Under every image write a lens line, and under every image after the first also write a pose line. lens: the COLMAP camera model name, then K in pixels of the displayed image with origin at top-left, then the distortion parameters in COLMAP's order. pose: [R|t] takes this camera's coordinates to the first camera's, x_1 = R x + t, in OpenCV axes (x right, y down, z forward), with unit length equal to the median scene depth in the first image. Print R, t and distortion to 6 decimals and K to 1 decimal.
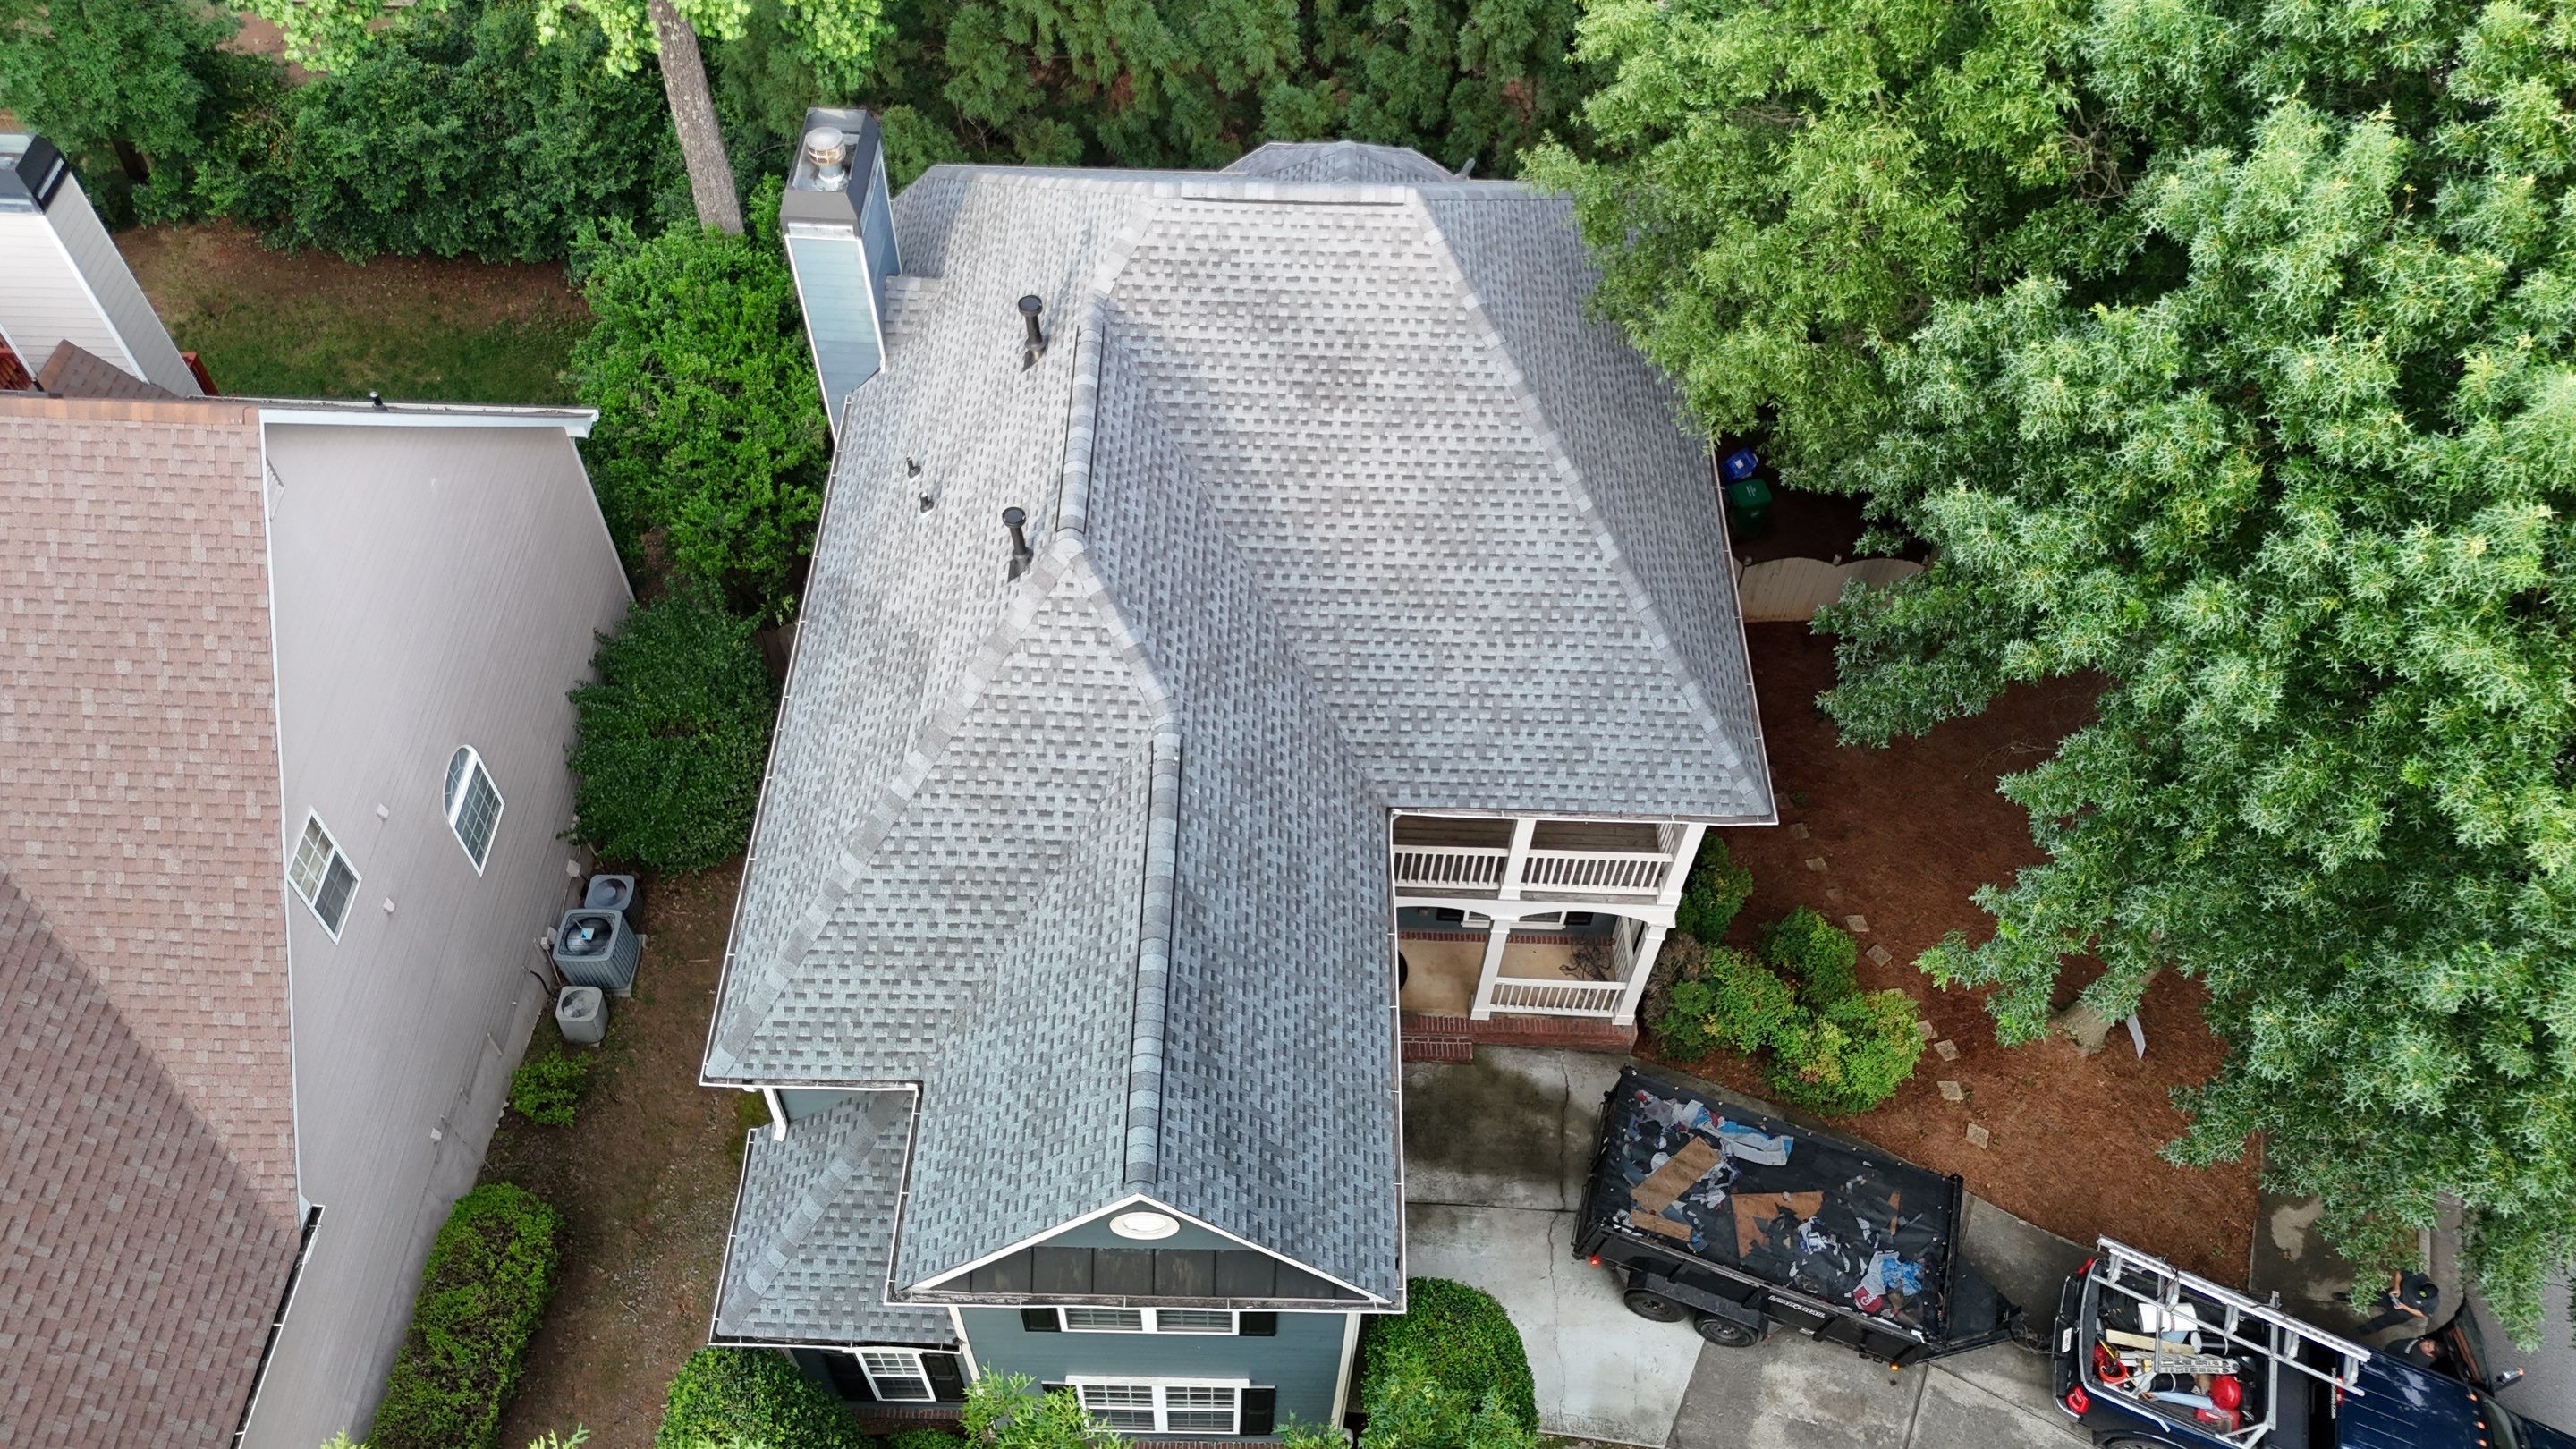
lens RADIAL K [[1896.8, 0, 1288.0], [0, 1896.8, 724.5], [0, 0, 1]] dist [0.099686, -0.106552]
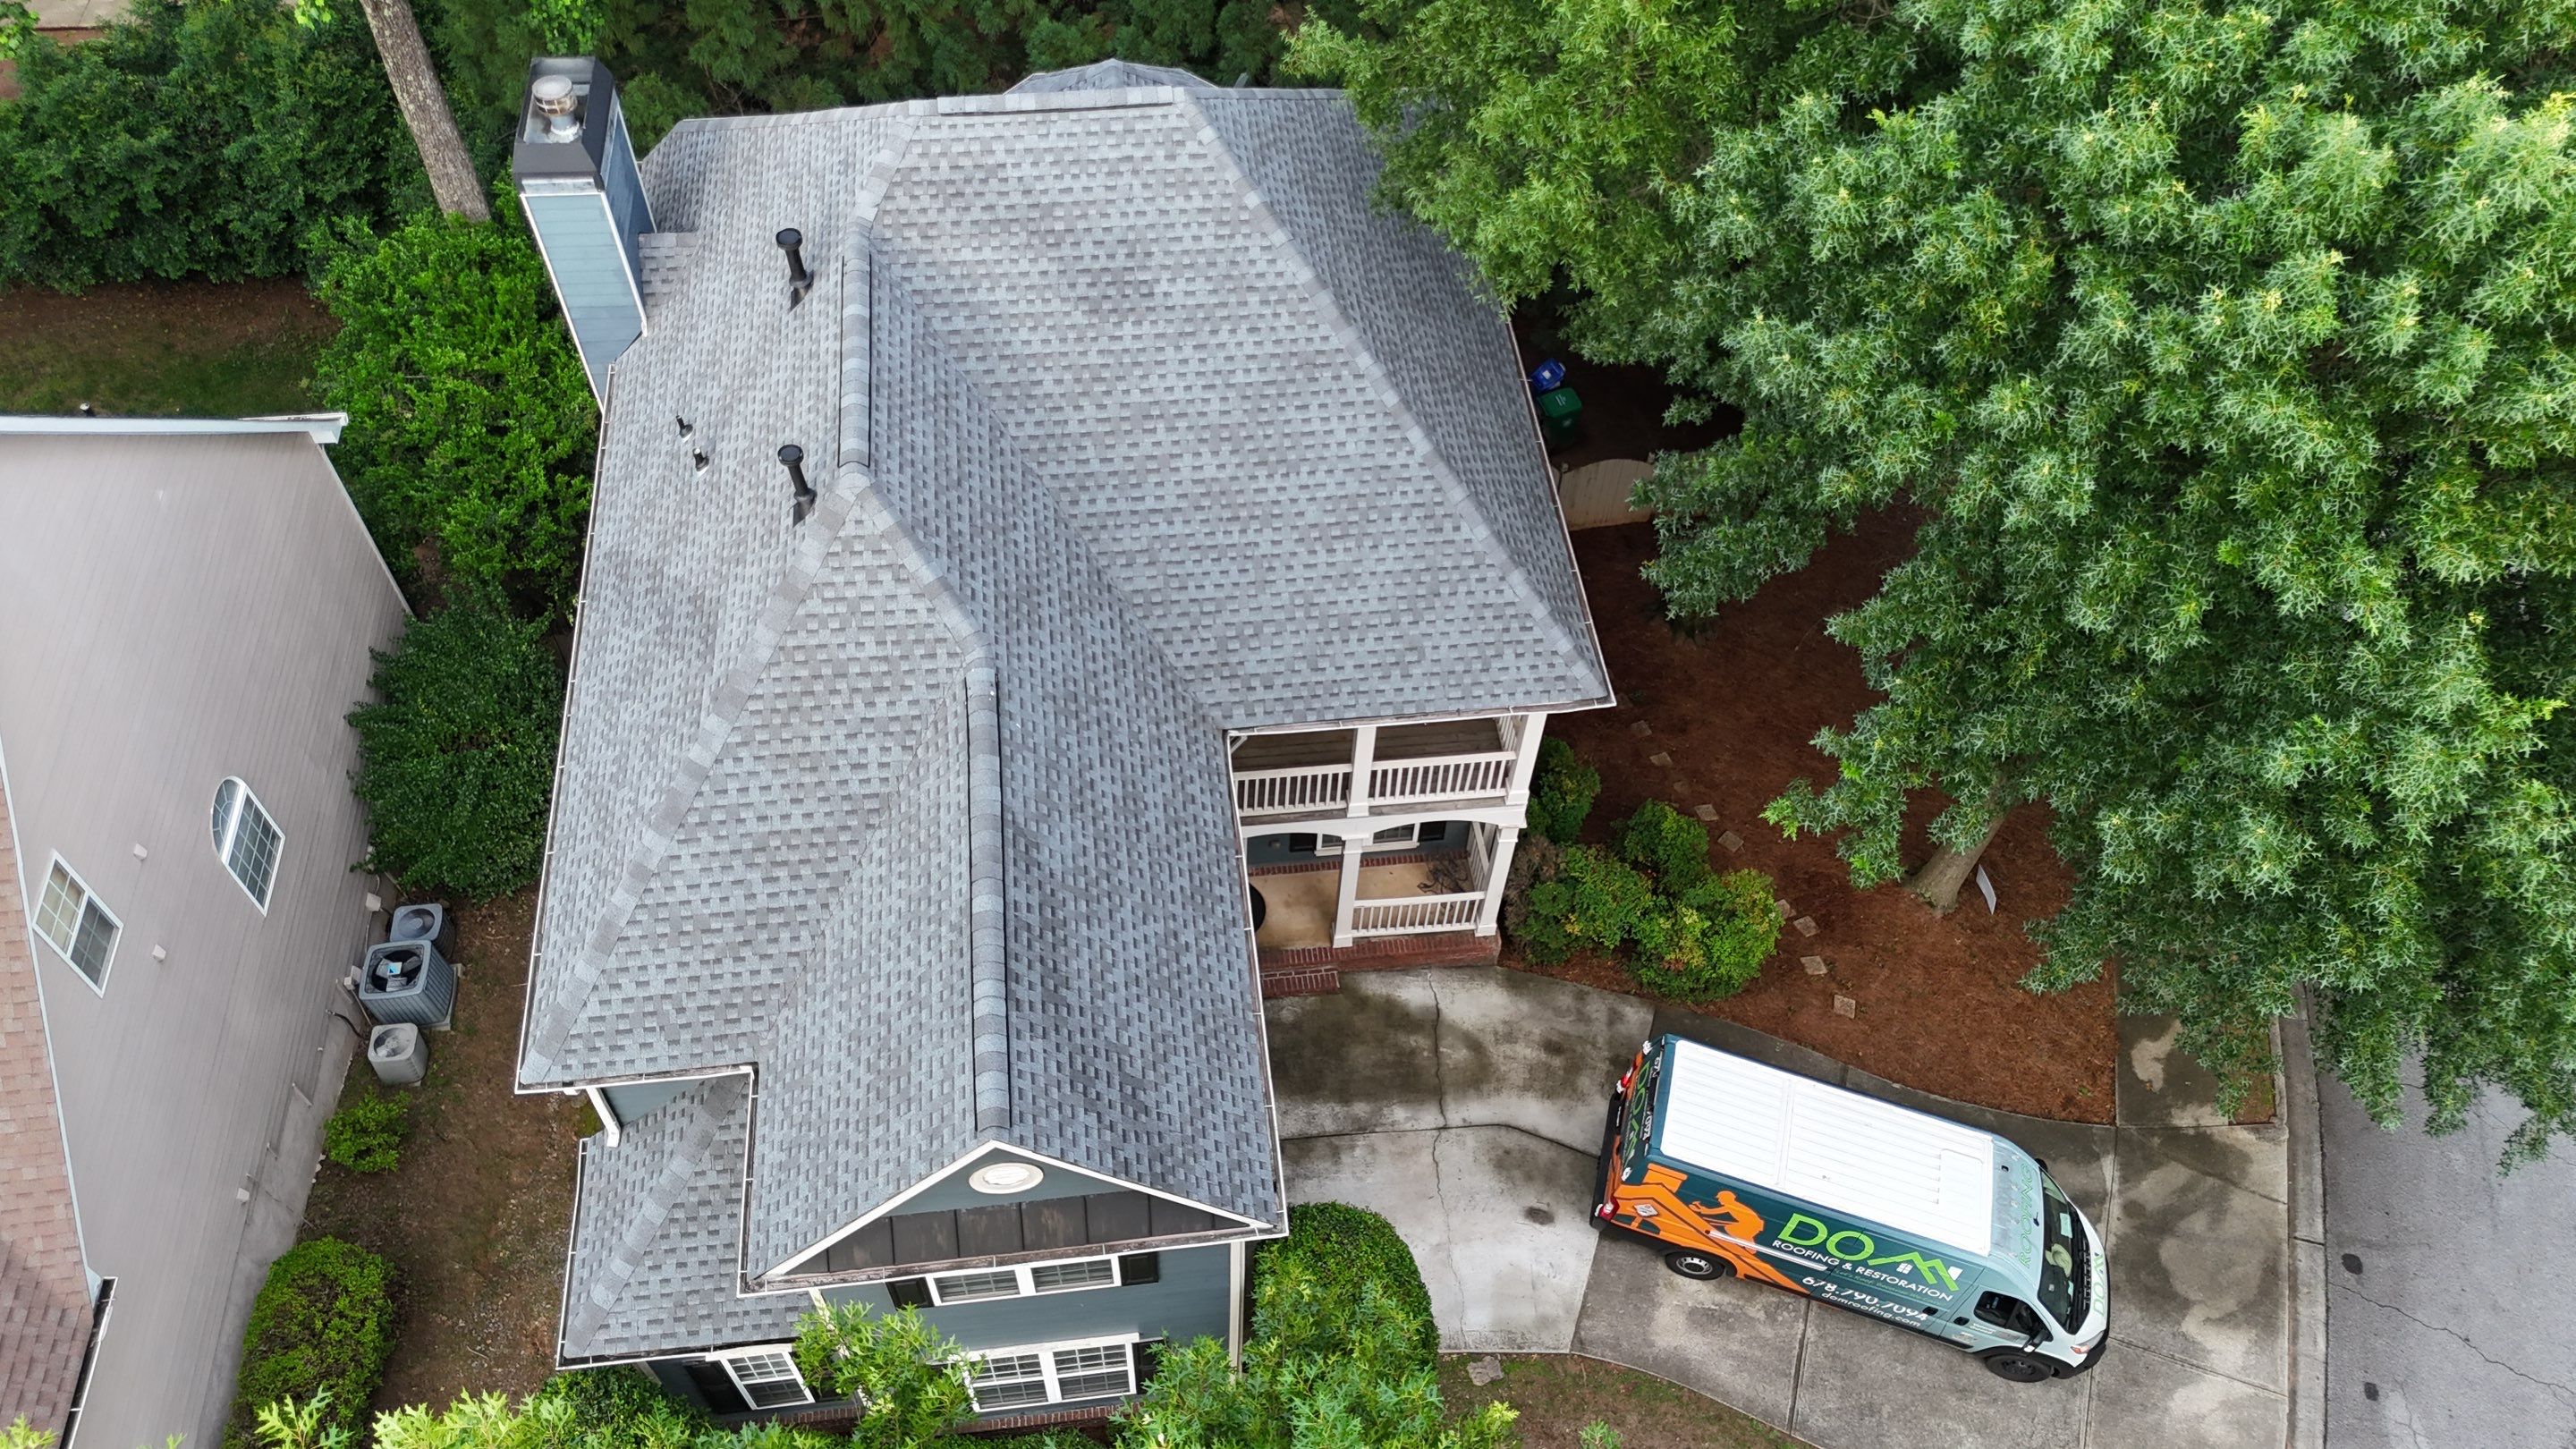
lens RADIAL K [[1894.2, 0, 1288.0], [0, 1894.2, 724.5], [0, 0, 1]] dist [0.095833, -0.082586]
pose [[0.991698, -0.103581, 0.076192, 0.012753], [0.103149, 0.994620, 0.009589, 0.036092], [-0.076775, -0.001651, 0.997047, 0.035291]]
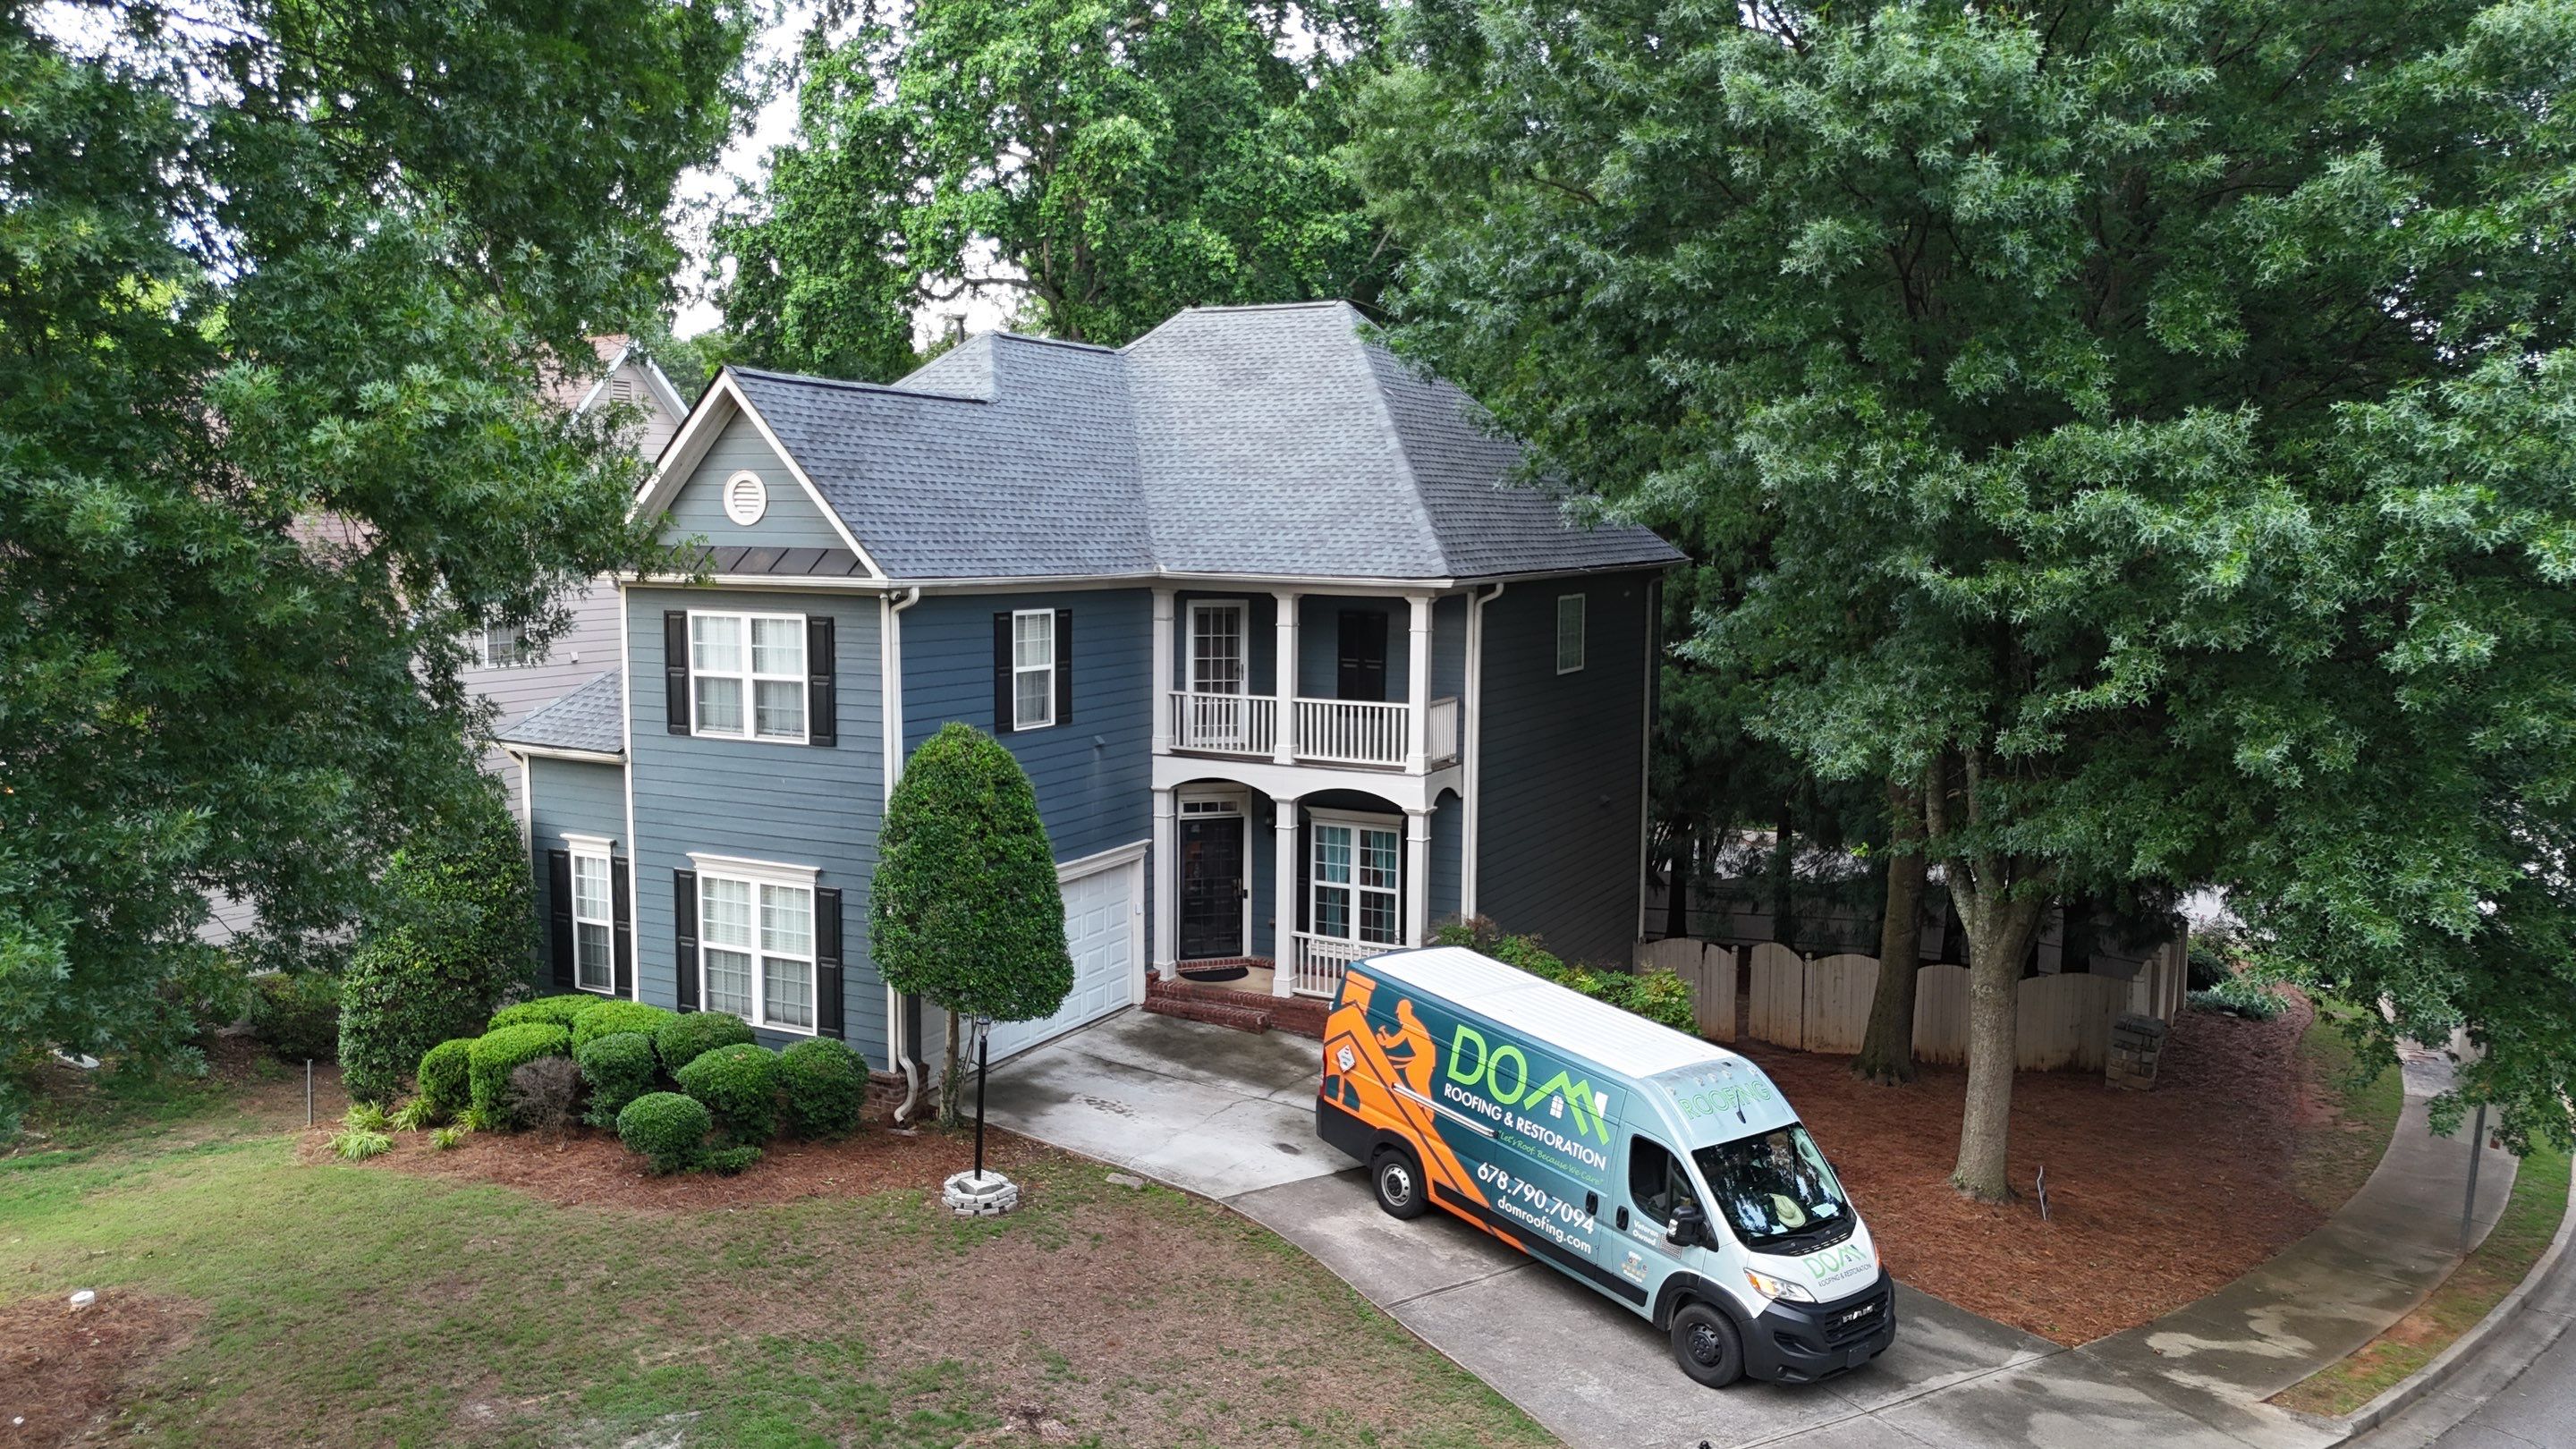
lens RADIAL K [[1894.2, 0, 1288.0], [0, 1894.2, 724.5], [0, 0, 1]] dist [0.095833, -0.082586]
pose [[0.889334, 0.022737, -0.456692, 0.695222], [-0.356369, 0.660263, -0.661100, 0.898563], [0.286505, 0.750690, 0.595297, 0.380101]]
